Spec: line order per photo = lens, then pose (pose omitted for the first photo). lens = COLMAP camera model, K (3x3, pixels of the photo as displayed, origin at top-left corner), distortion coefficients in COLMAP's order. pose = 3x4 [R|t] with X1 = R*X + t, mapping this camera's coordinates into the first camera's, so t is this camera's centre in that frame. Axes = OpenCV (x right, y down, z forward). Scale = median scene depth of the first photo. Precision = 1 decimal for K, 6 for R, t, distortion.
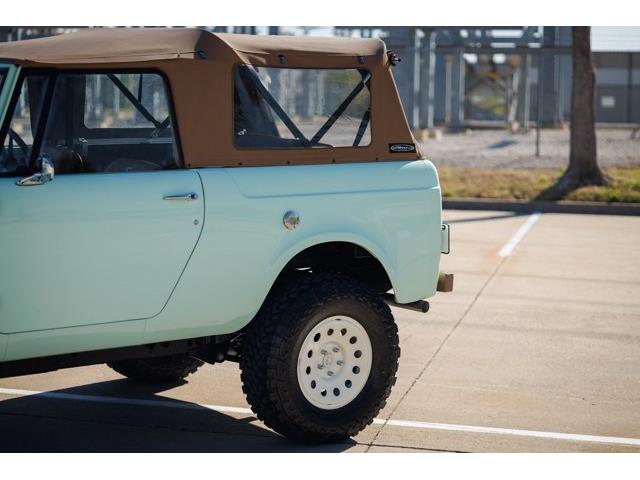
lens RADIAL K [[1491.4, 0, 319.6], [0, 1491.4, 239.5], [0, 0, 1]] dist [-0.094927, 0.000000]
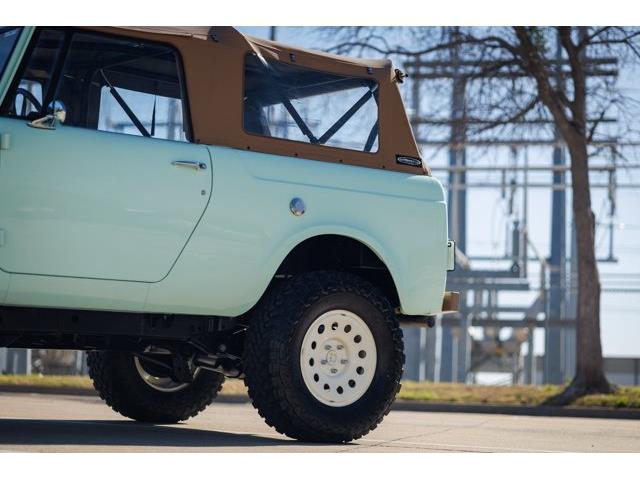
lens RADIAL K [[1491.4, 0, 320.3], [0, 1491.4, 239.4], [0, 0, 1]] dist [-0.094927, 0.000000]
pose [[0.999799, 0.019222, -0.005772, 0.002239], [-0.020003, 0.977824, -0.208469, 0.205685], [0.001636, 0.208543, 0.978012, 0.020782]]
